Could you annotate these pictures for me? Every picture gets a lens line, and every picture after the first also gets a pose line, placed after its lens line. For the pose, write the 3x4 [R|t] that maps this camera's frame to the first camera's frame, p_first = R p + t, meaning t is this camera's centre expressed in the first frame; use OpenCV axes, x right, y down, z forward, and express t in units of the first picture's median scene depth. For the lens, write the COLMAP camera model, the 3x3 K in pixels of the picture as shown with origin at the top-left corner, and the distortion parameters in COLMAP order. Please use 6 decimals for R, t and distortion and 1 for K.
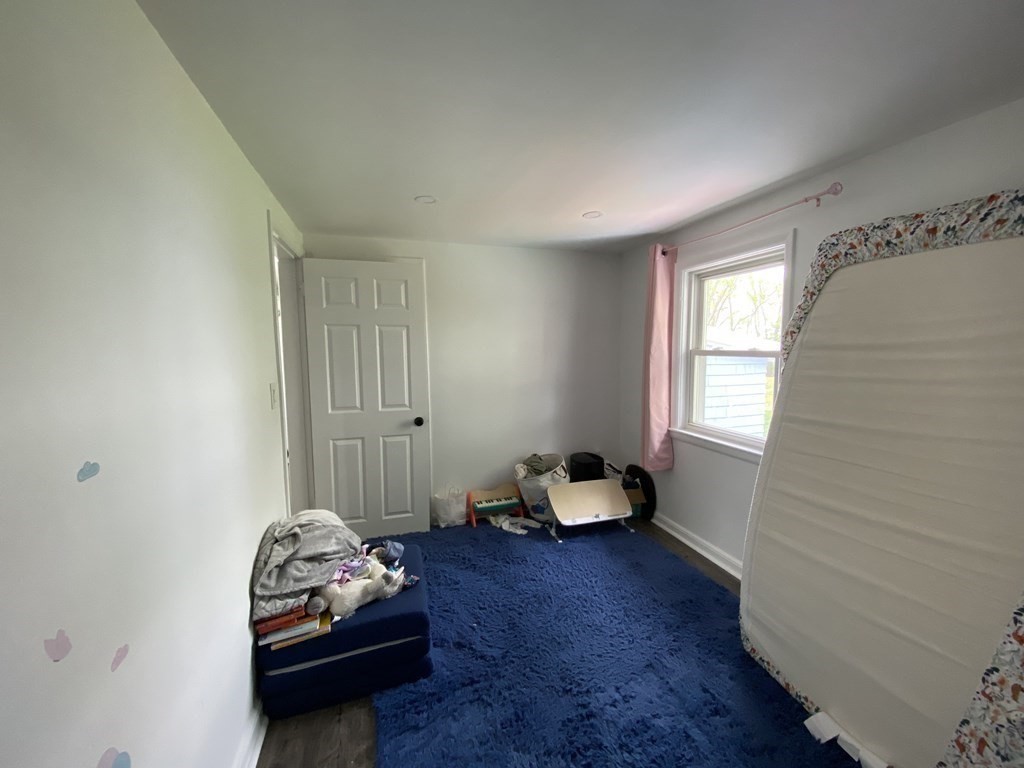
lens RADIAL K [[416.4, 0, 513.9], [0, 416.4, 385.5], [0, 0, 1]] dist [0.002463, 0.000245]
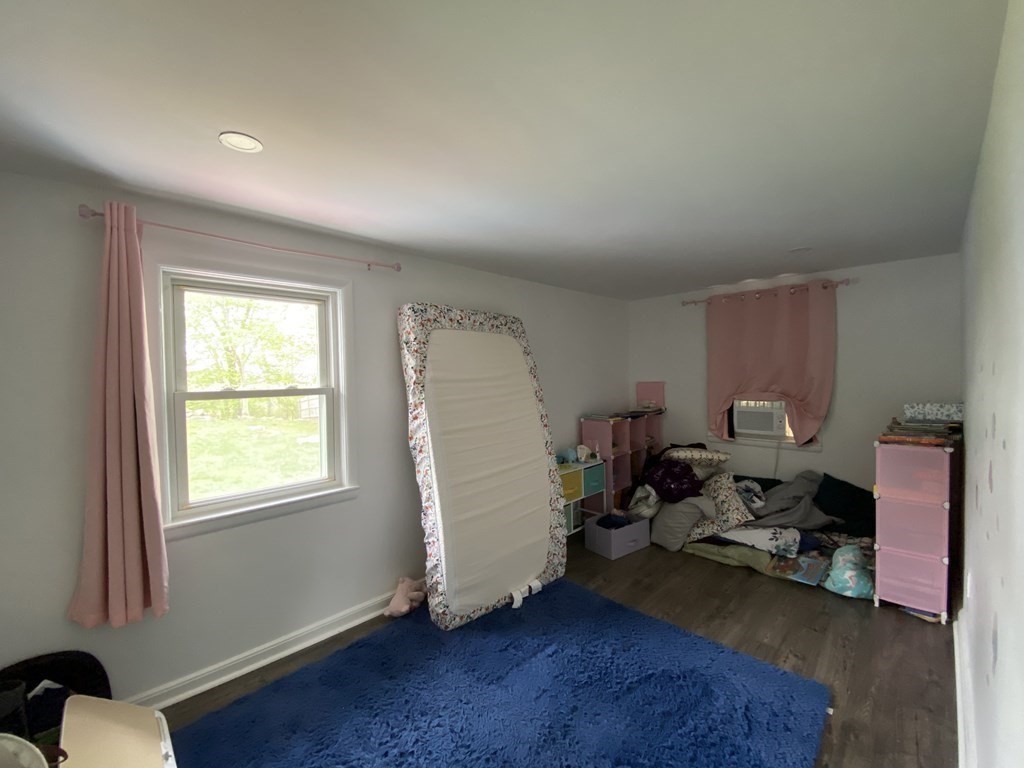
lens RADIAL K [[416.4, 0, 512.9], [0, 416.4, 380.2], [0, 0, 1]] dist [0.002463, 0.000245]
pose [[-0.472191, 0.009901, 0.881441, -0.459921], [0.108523, 0.992983, 0.046982, -0.093699], [-0.874791, 0.117841, -0.469952, 1.007724]]
